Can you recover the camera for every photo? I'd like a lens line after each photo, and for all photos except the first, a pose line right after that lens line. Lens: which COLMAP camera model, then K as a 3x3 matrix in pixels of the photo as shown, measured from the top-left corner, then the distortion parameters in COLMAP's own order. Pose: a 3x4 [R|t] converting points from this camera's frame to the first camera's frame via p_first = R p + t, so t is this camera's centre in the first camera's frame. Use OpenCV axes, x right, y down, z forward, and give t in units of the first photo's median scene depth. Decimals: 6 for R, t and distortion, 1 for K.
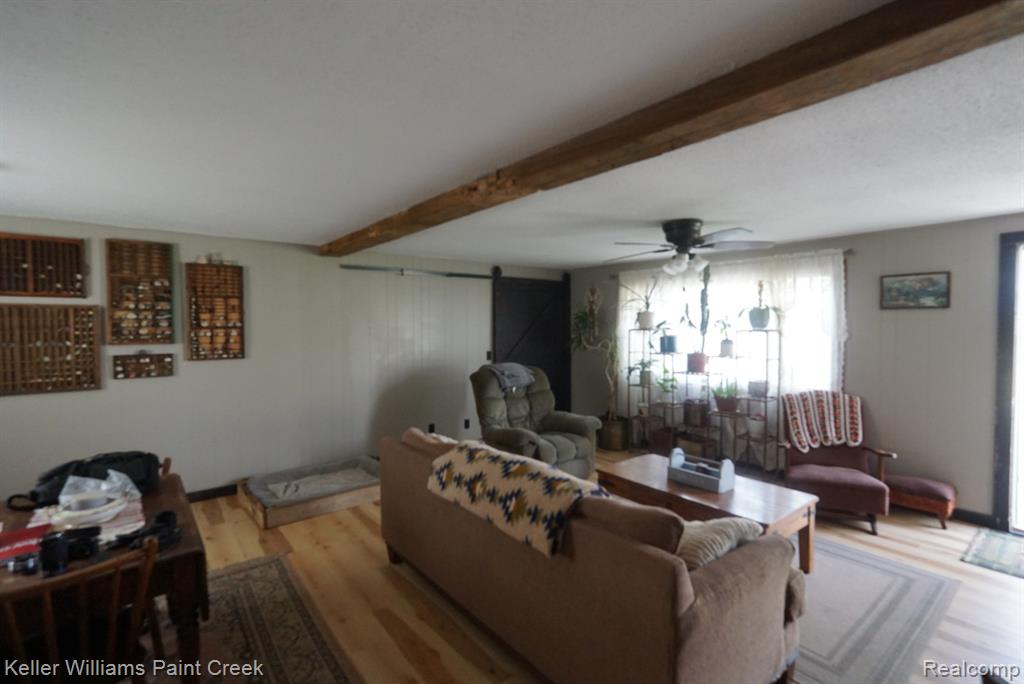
lens RADIAL K [[468.6, 0, 512.4], [0, 468.6, 339.5], [0, 0, 1]] dist [-0.027374, 0.013820]
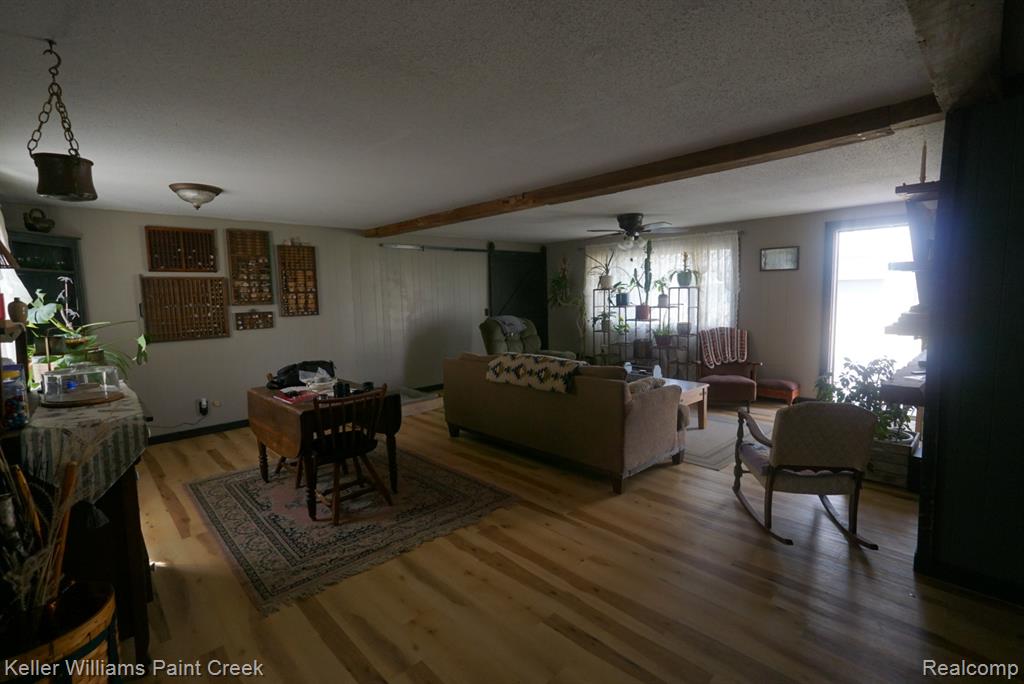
lens RADIAL K [[468.6, 0, 512.4], [0, 468.6, 339.5], [0, 0, 1]] dist [-0.027374, 0.013820]
pose [[0.995990, -0.028124, 0.084924, -0.128825], [0.022271, 0.997361, 0.069096, 0.030883], [-0.086643, -0.066927, 0.993989, -0.412822]]
